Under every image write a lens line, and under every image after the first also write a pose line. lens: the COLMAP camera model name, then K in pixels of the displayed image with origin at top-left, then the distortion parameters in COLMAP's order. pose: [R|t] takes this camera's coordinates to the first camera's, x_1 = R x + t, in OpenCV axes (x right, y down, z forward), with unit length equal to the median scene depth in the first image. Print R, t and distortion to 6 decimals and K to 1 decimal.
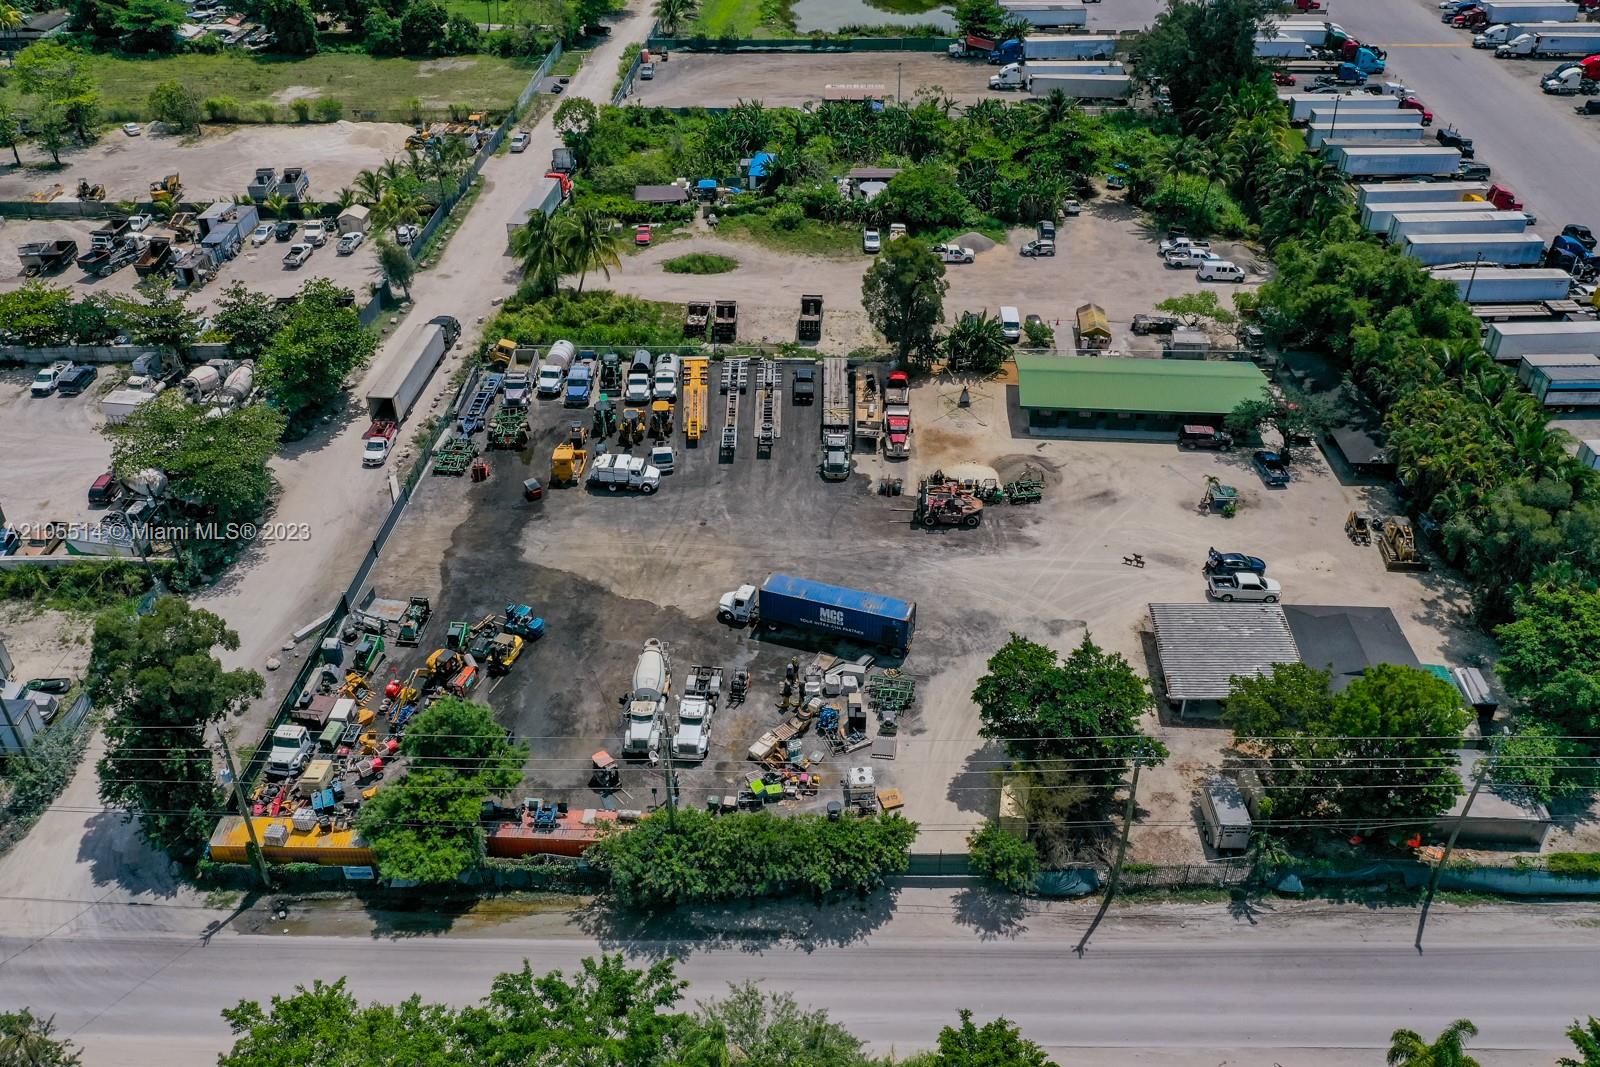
lens RADIAL K [[1496.4, 0, 800.0], [0, 1496.4, 533.5], [0, 0, 1]] dist [-0.007006, 0.012085]
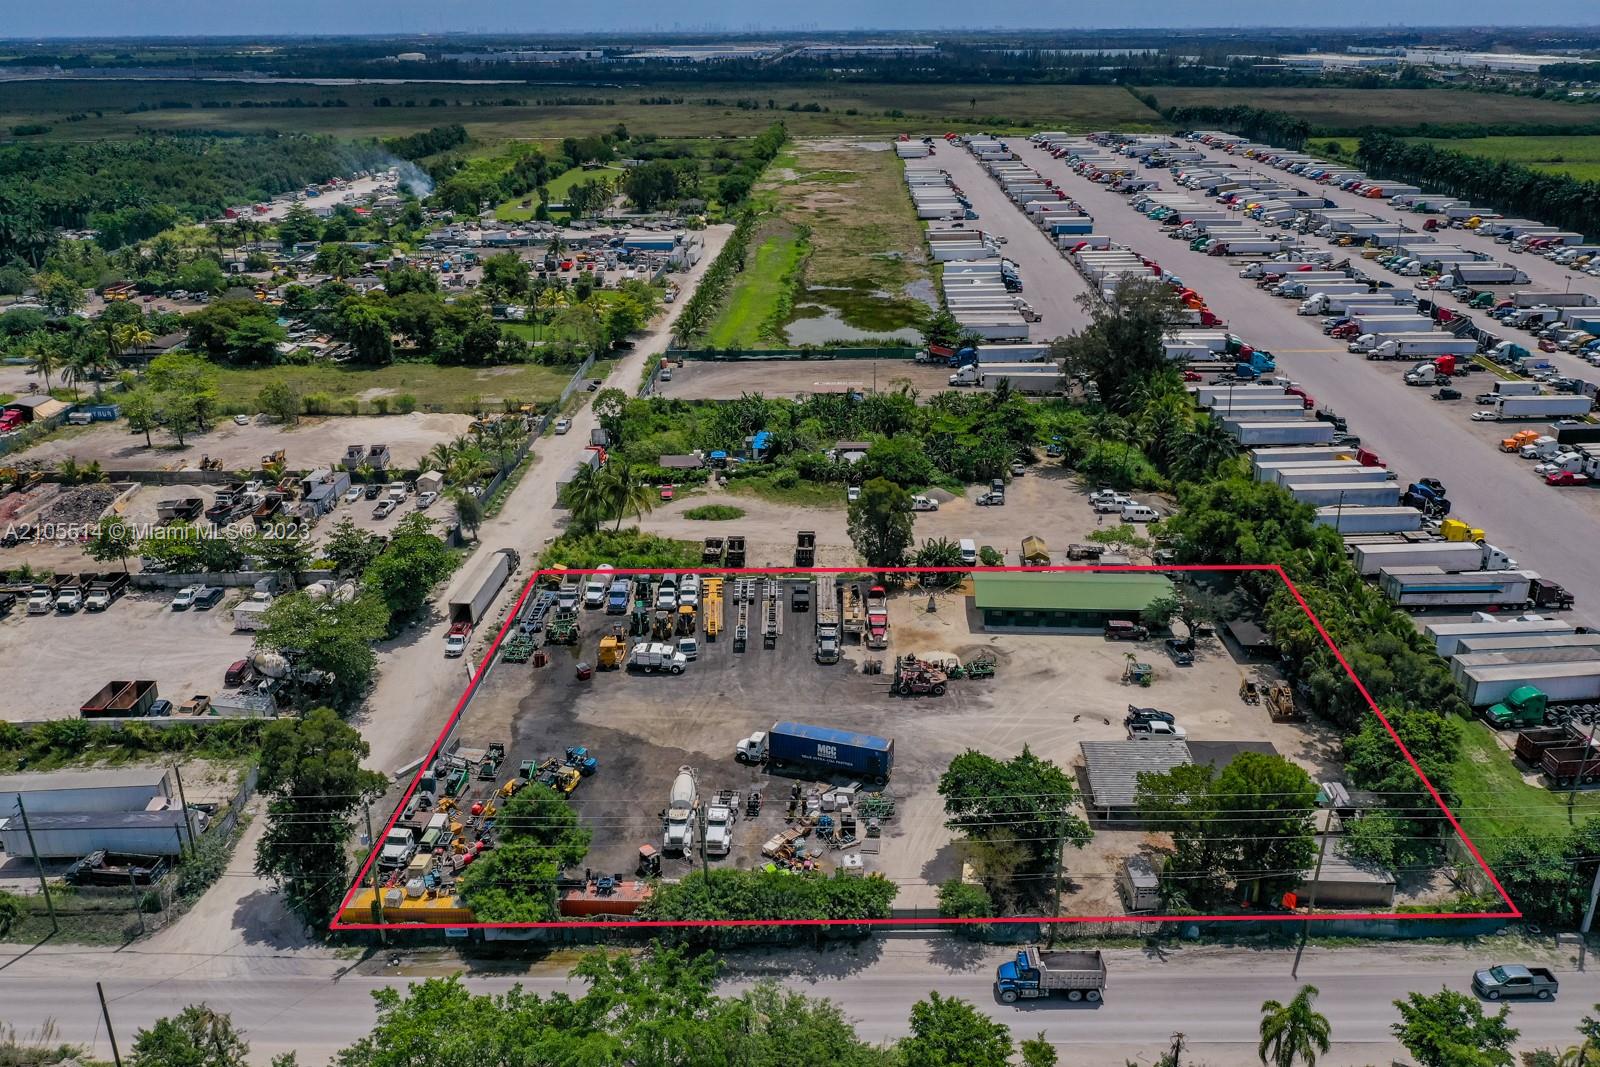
lens RADIAL K [[1496.4, 0, 800.0], [0, 1496.4, 533.5], [0, 0, 1]] dist [-0.007006, 0.012085]
pose [[0.999915, -0.009358, 0.009030, -0.009069], [0.011163, 0.973881, -0.226783, 0.132963], [-0.006672, 0.226865, 0.973903, -0.216850]]
